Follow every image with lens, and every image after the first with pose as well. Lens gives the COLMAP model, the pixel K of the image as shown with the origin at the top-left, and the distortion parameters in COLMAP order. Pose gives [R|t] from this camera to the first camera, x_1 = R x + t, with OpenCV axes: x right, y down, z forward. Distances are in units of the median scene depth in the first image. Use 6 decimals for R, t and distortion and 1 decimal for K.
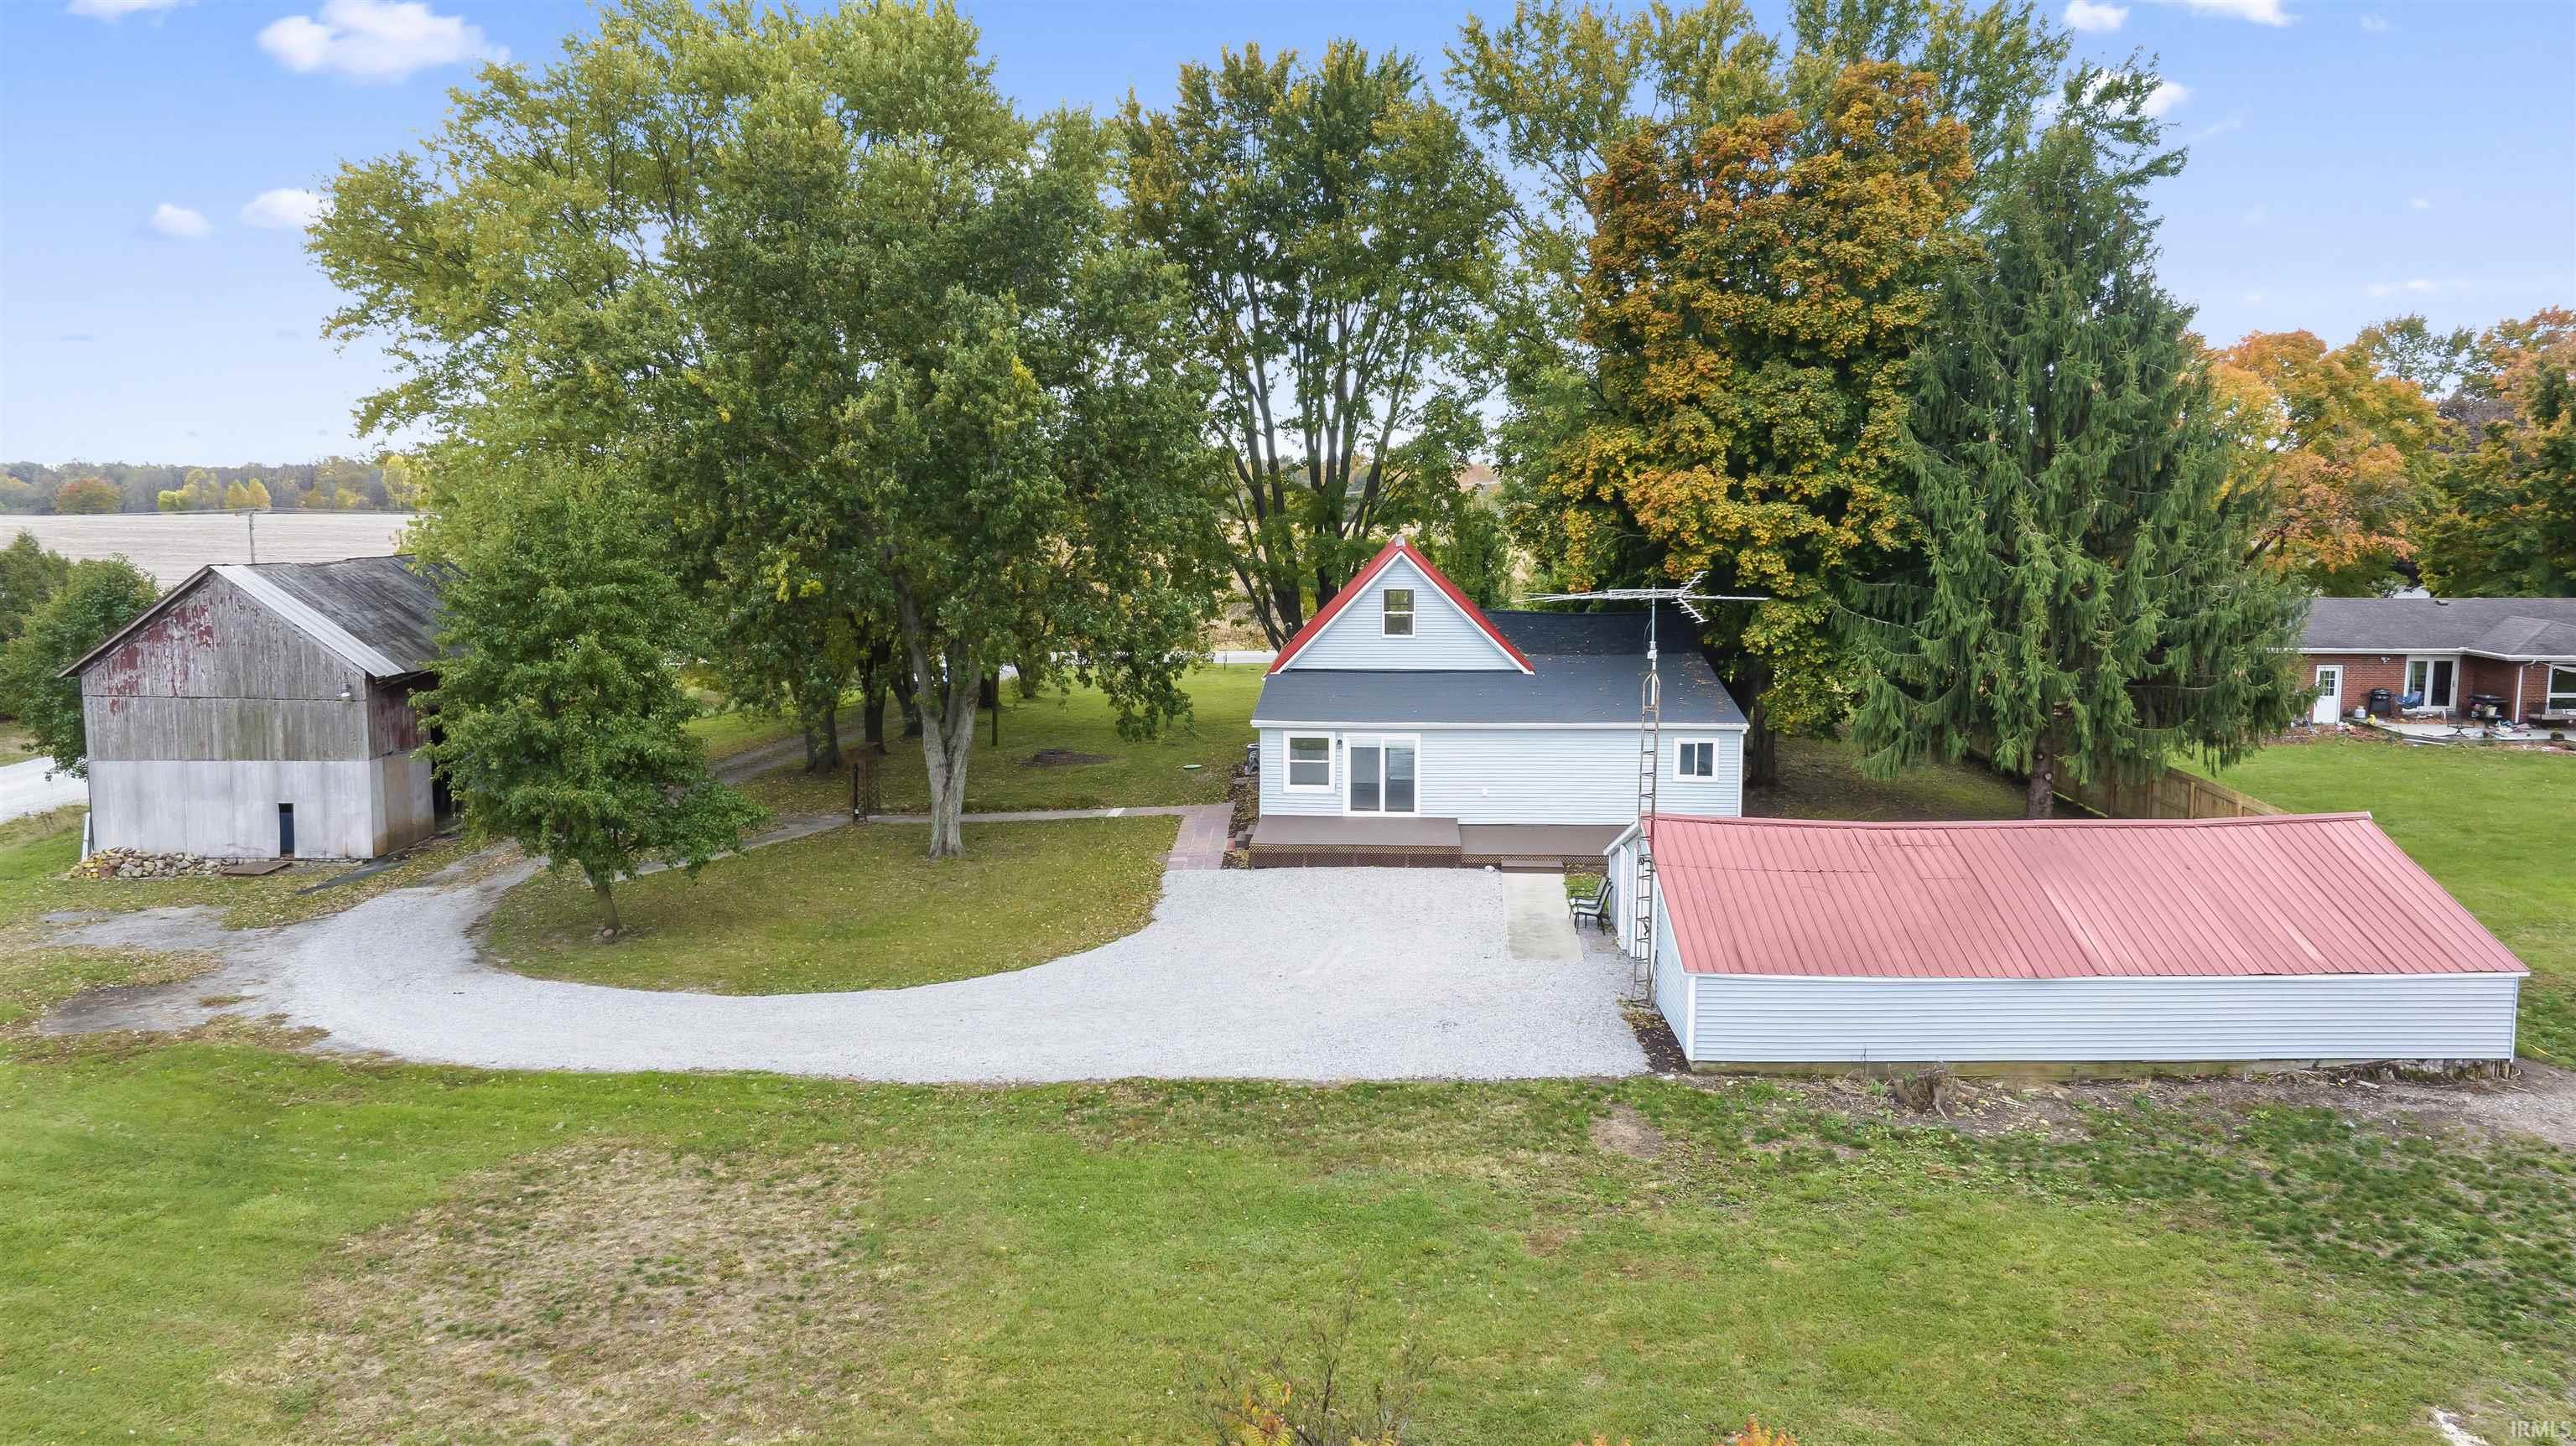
lens RADIAL K [[1797.8, 0, 1286.4], [0, 1797.8, 723.0], [0, 0, 1]] dist [-0.020522, -0.000158]
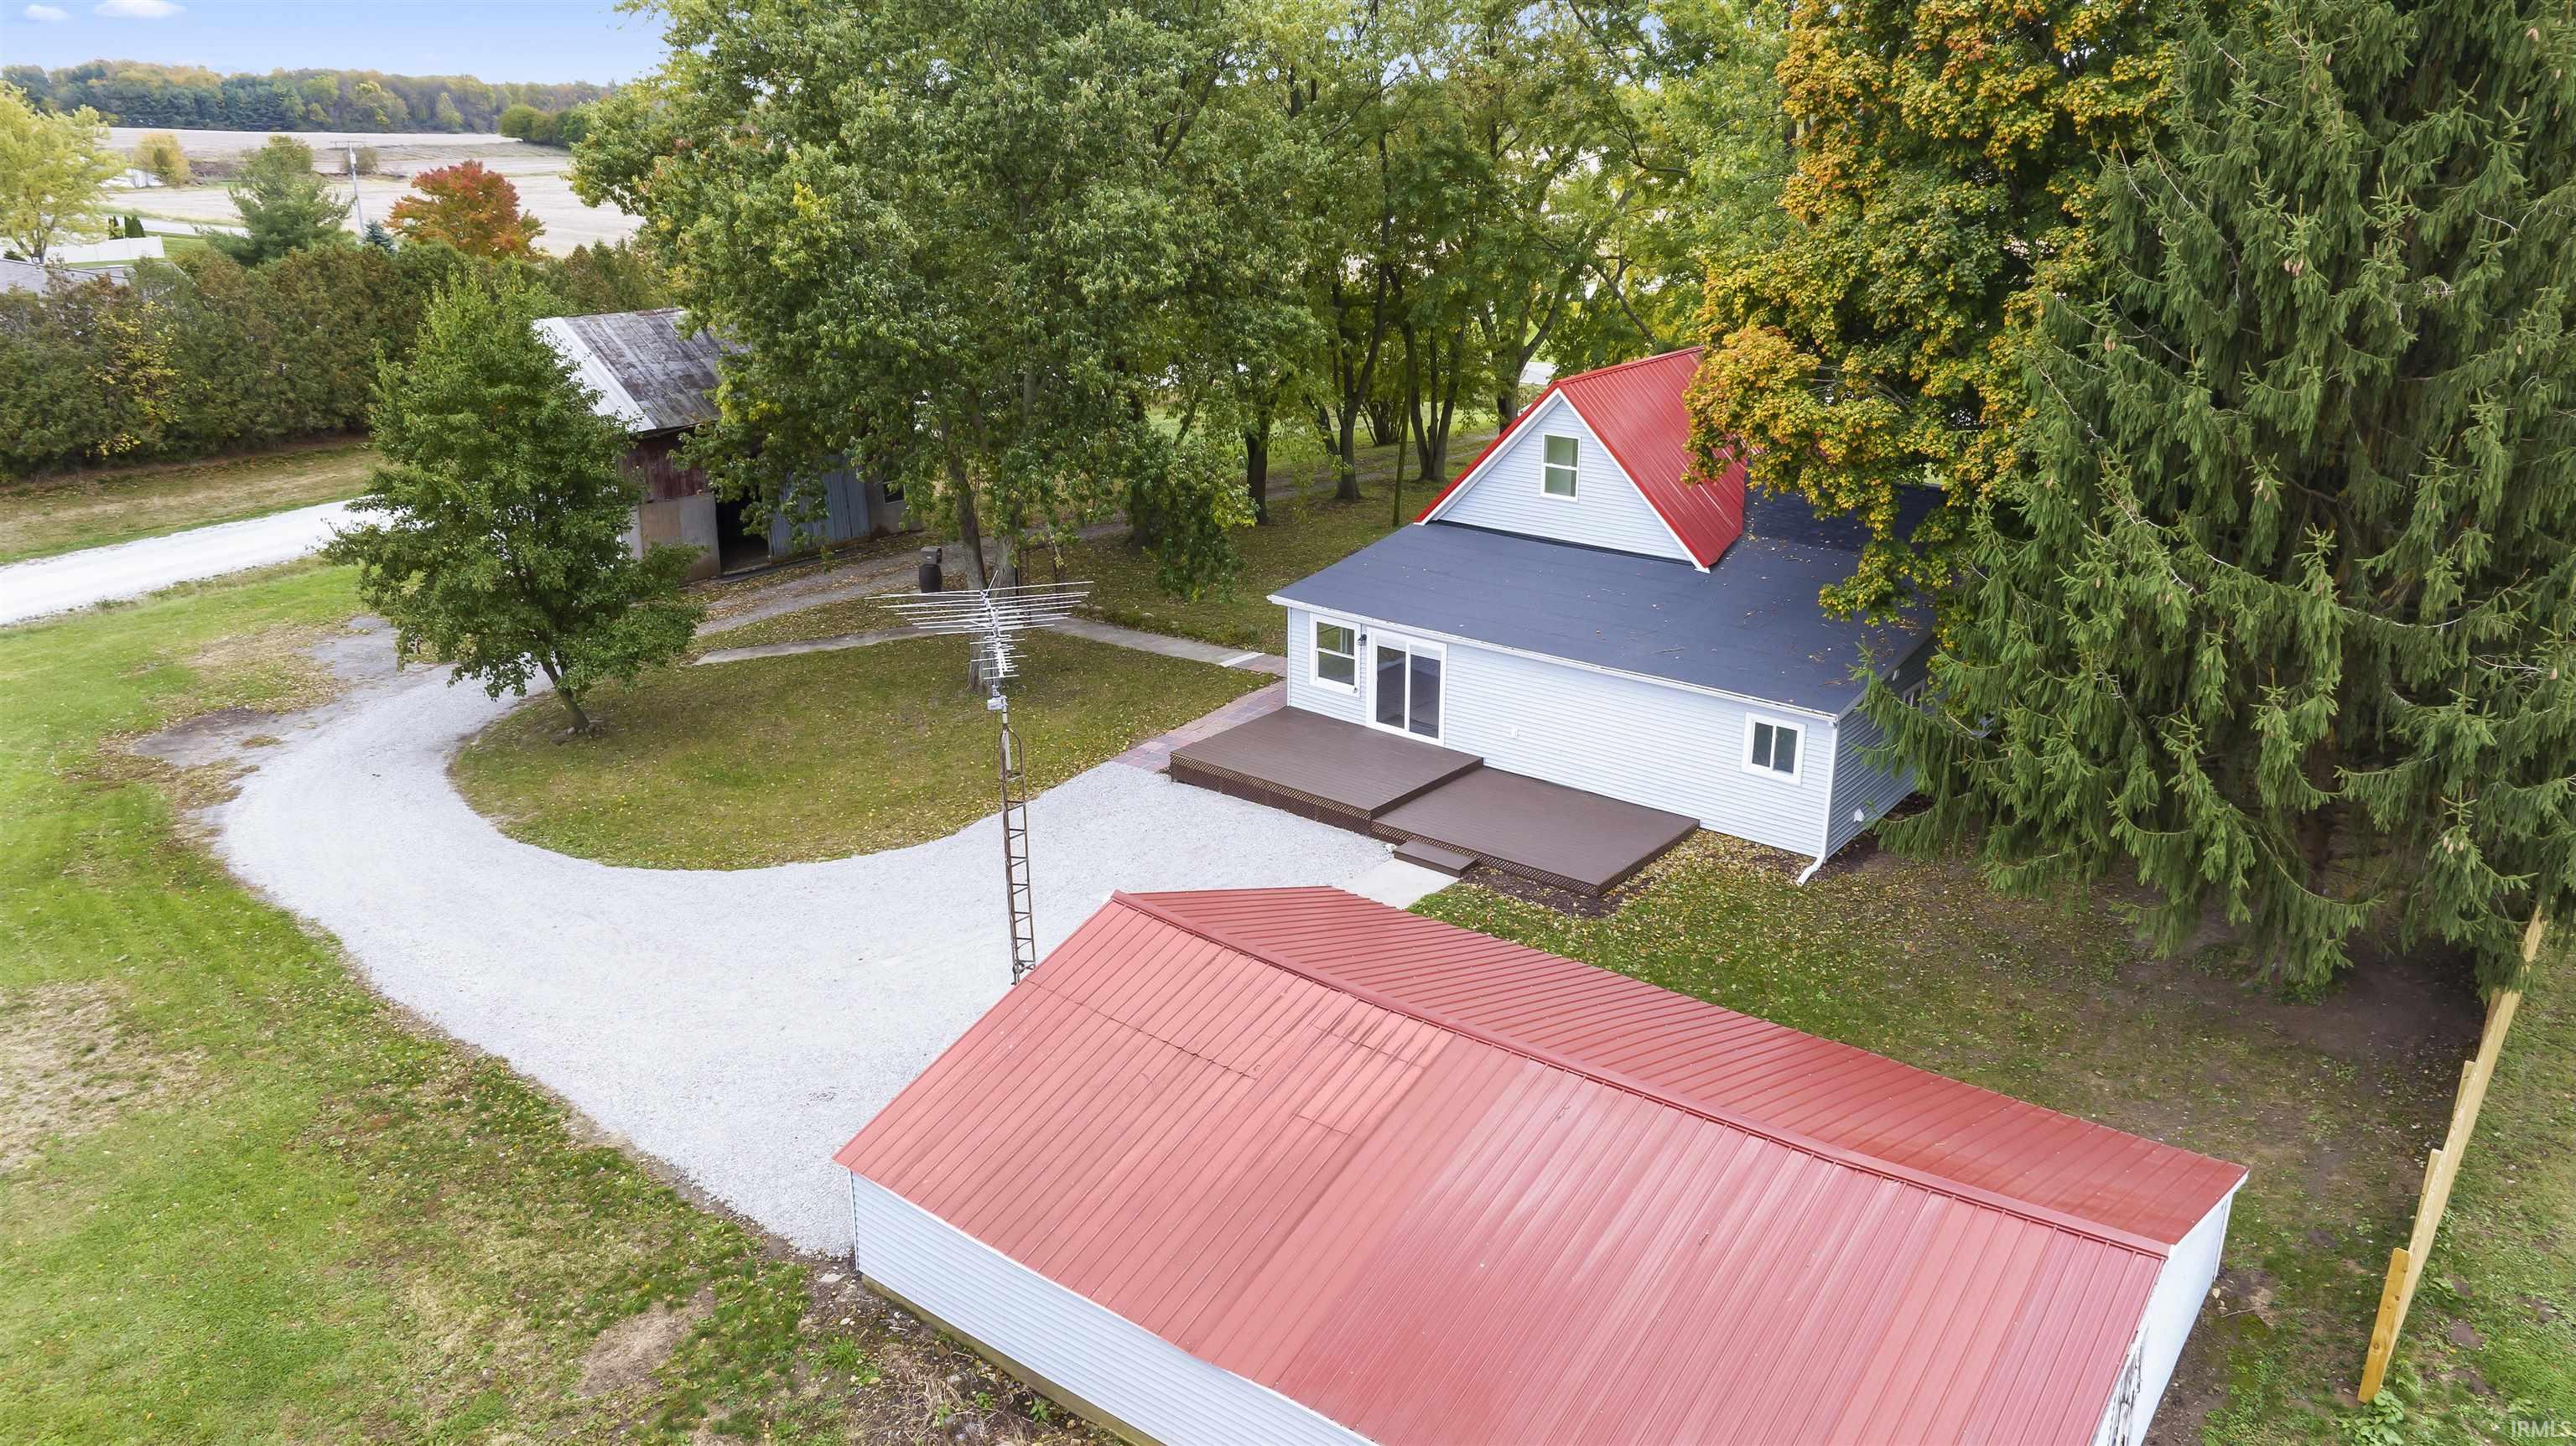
lens RADIAL K [[1797.8, 0, 1283.8], [0, 1797.8, 724.4], [0, 0, 1]] dist [-0.020522, -0.000158]
pose [[0.814217, 0.192507, -0.547715, 0.454460], [-0.076859, 0.970863, 0.226977, -0.133021], [0.575450, -0.142712, 0.805289, 0.327293]]
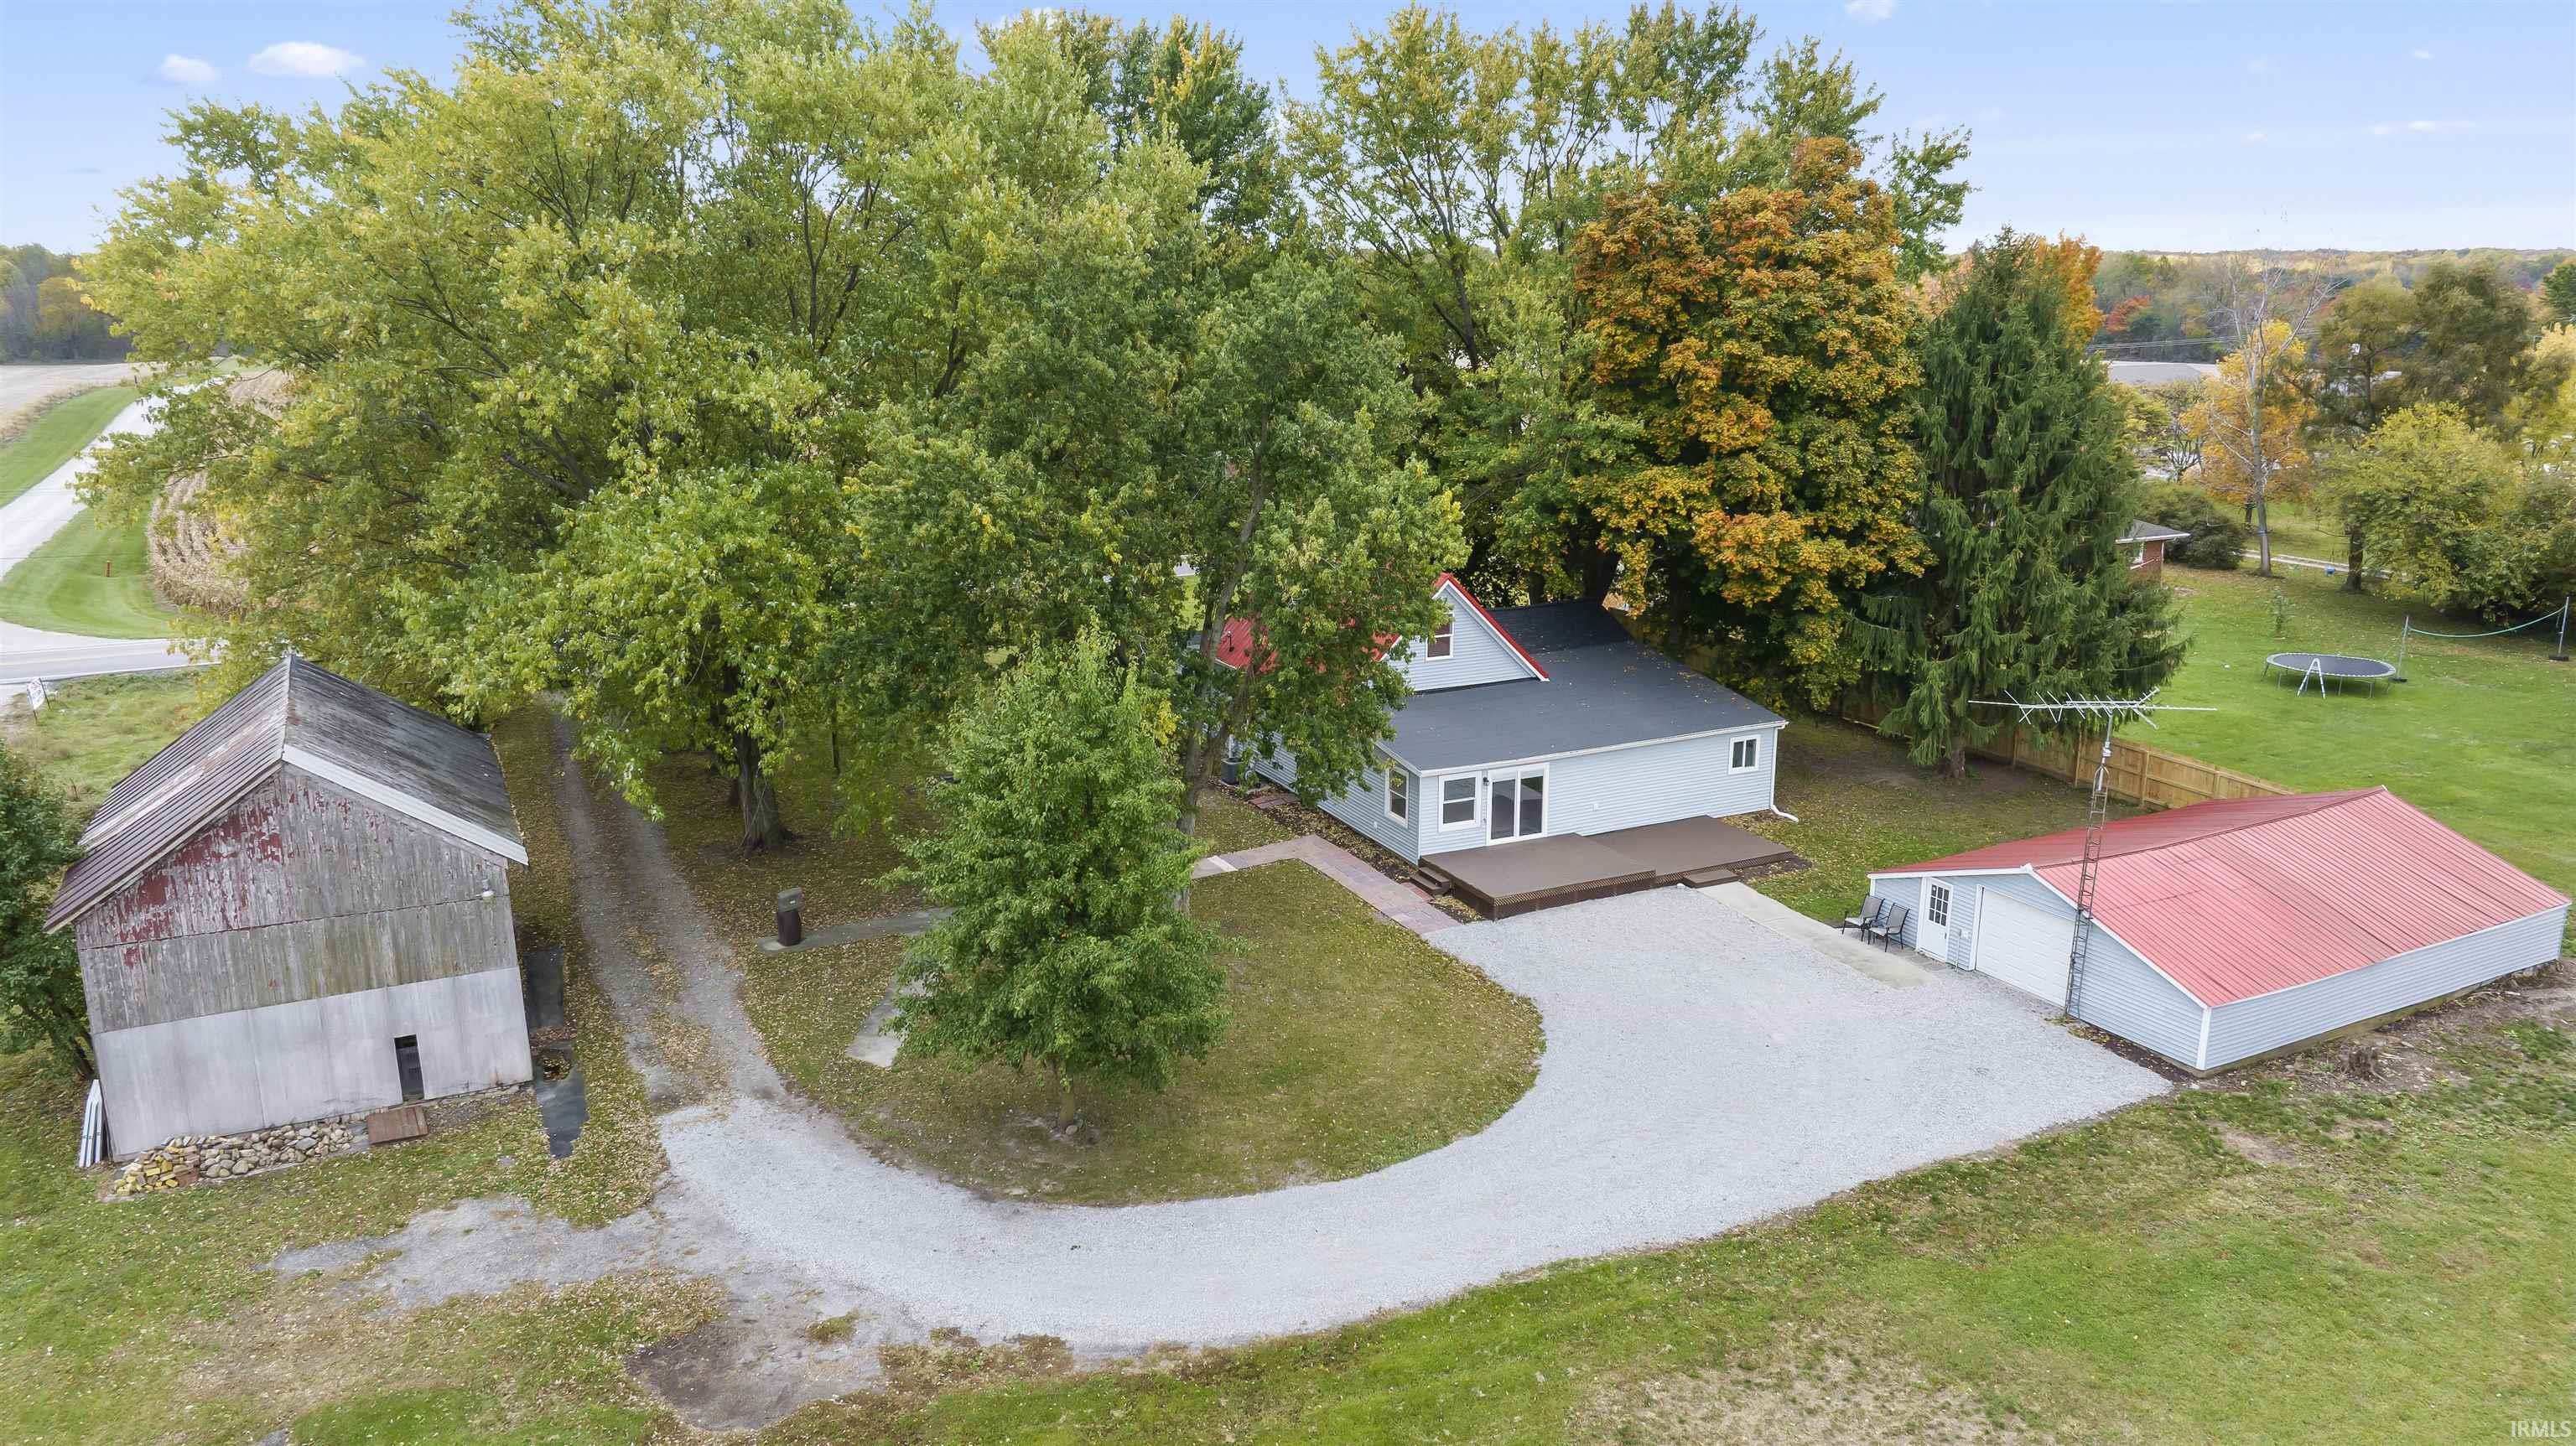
lens RADIAL K [[1797.8, 0, 1301.1], [0, 1797.8, 724.8], [0, 0, 1]] dist [-0.020522, -0.000158]
pose [[0.868358, -0.121082, 0.480930, -0.583393], [0.065585, 0.989258, 0.130643, -0.170481], [-0.491583, -0.081903, 0.866971, 0.128794]]
